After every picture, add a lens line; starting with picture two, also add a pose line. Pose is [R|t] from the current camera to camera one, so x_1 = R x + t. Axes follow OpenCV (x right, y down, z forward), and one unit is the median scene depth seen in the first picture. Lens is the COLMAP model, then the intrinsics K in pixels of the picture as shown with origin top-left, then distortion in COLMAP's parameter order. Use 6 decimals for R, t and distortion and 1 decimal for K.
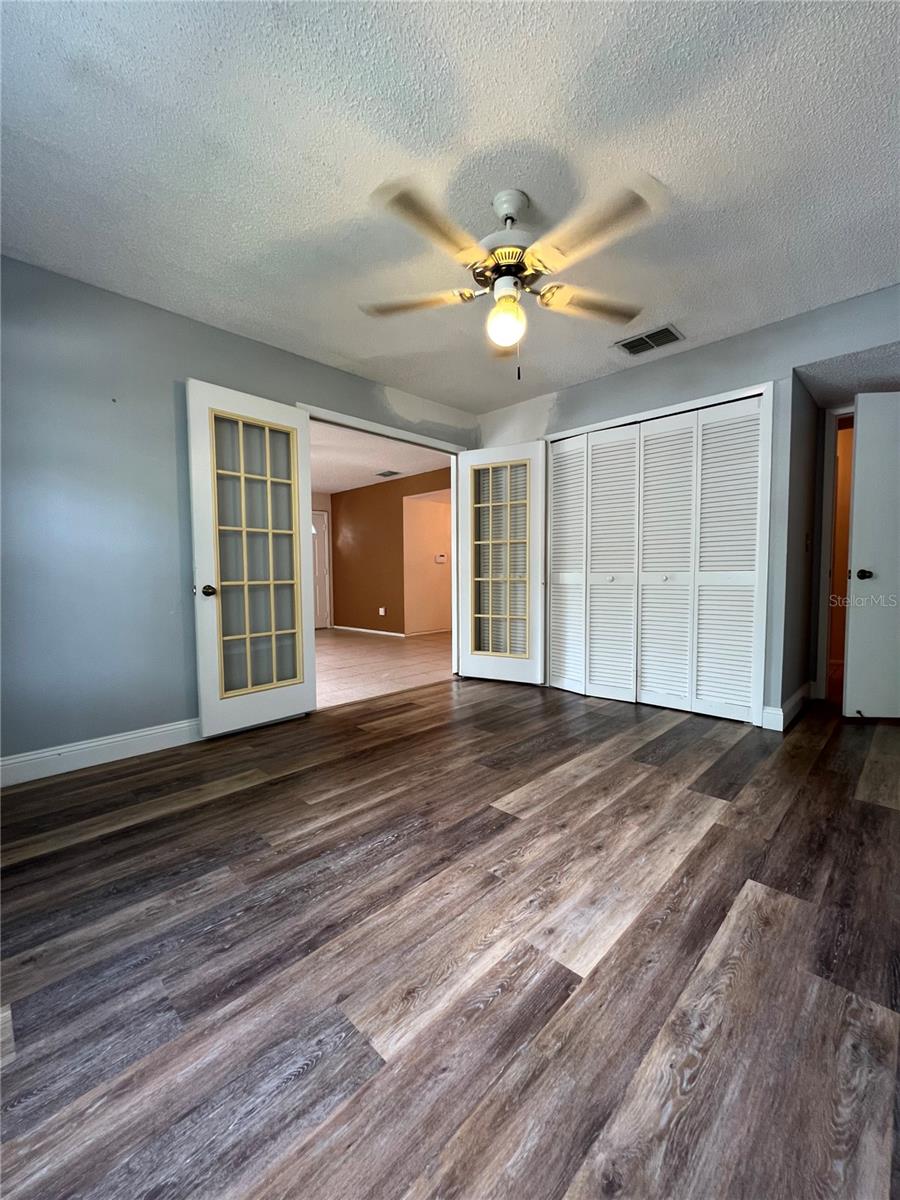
lens RADIAL K [[481.5, 0, 448.2], [0, 481.5, 600.4], [0, 0, 1]] dist [-0.002678, 0.000678]
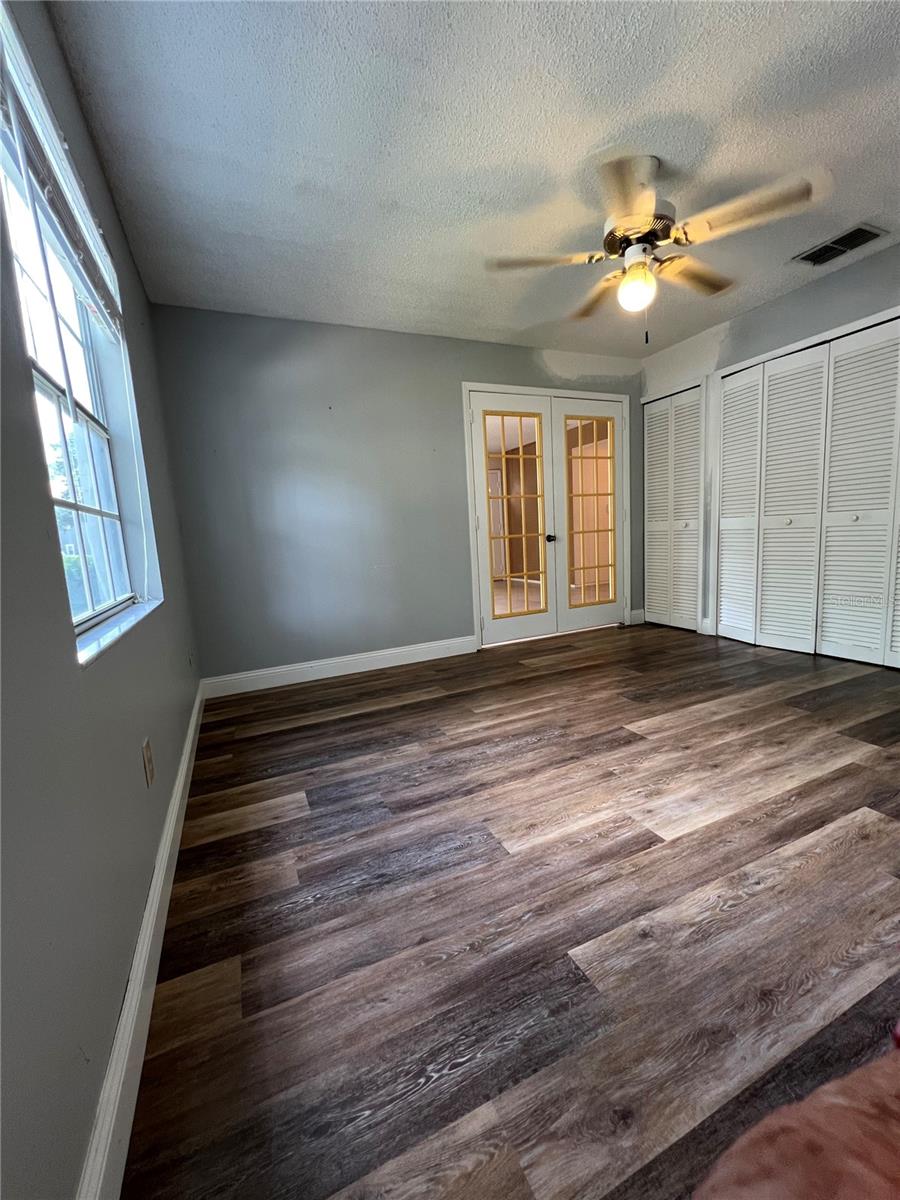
lens RADIAL K [[481.5, 0, 448.2], [0, 481.5, 600.4], [0, 0, 1]] dist [-0.002678, 0.000678]
pose [[0.931489, 0.003850, -0.363750, 0.124763], [0.031571, 0.995315, 0.091382, 0.002324], [0.362398, -0.096606, 0.927003, -0.217597]]
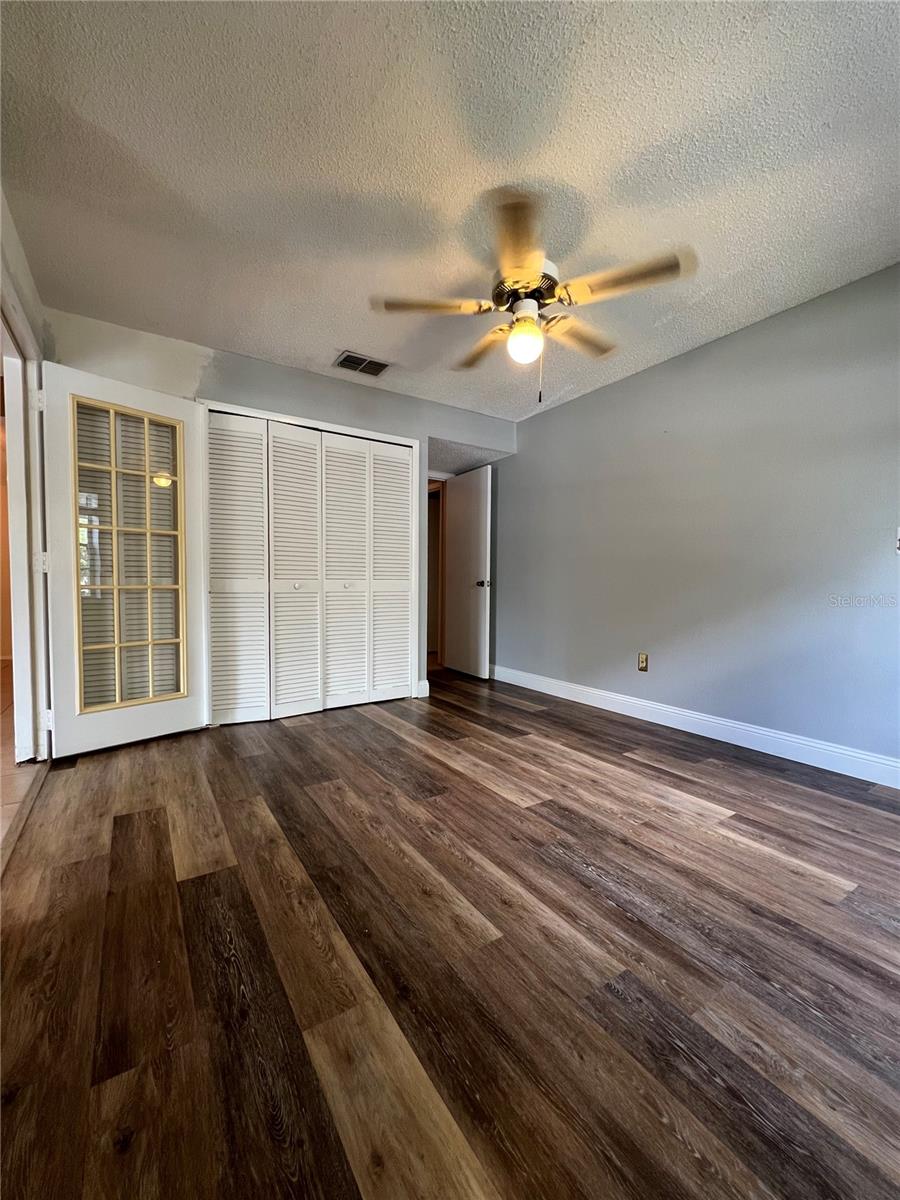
lens RADIAL K [[481.5, 0, 448.2], [0, 481.5, 600.4], [0, 0, 1]] dist [-0.002678, 0.000678]
pose [[0.209399, -0.026061, 0.977483, -0.988844], [0.049065, 0.998666, 0.016115, -0.034147], [-0.976599, 0.044586, 0.210398, 0.994629]]
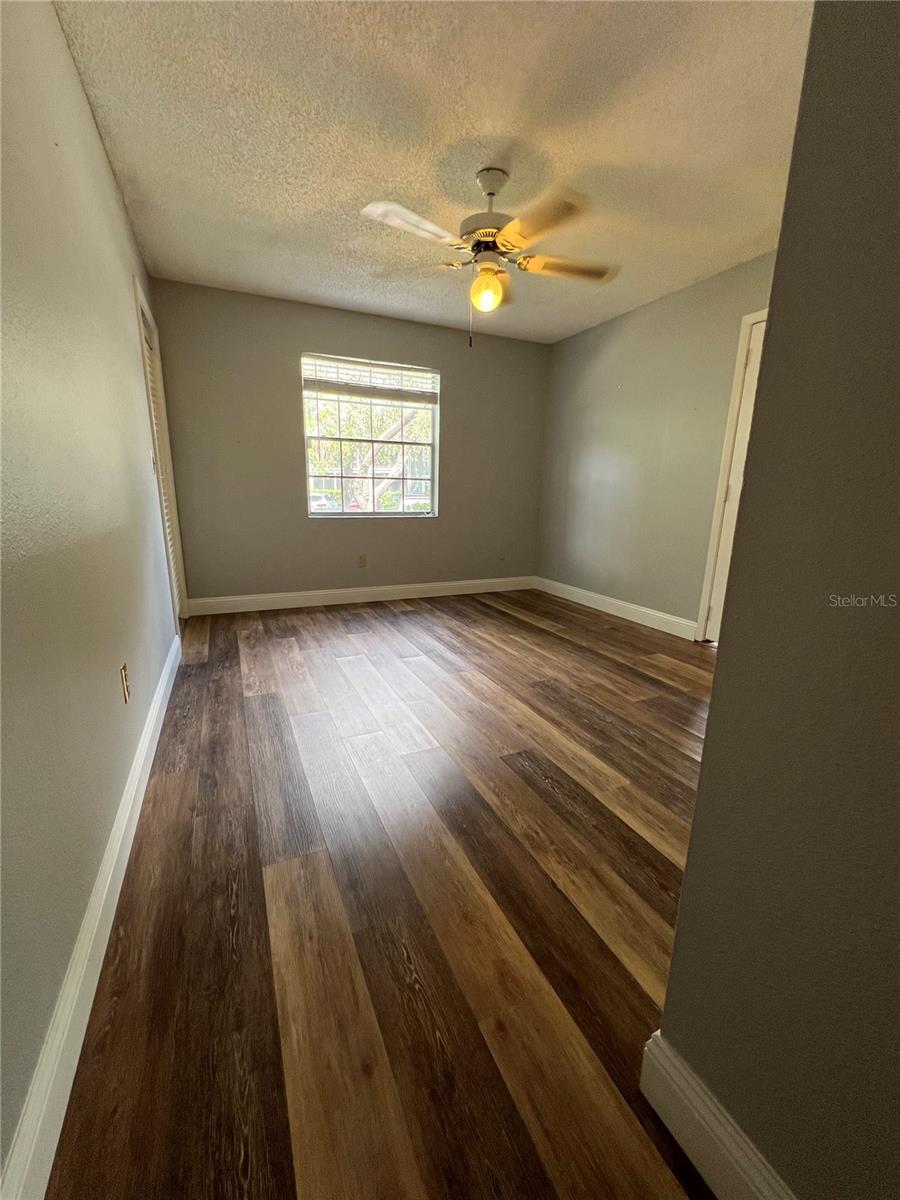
lens RADIAL K [[481.5, 0, 448.2], [0, 481.5, 600.4], [0, 0, 1]] dist [-0.002678, 0.000678]
pose [[-0.351563, 0.212986, -0.911614, 1.459870], [-0.069835, 0.965096, 0.252413, -0.130762], [0.933556, 0.152402, -0.324418, 1.455804]]
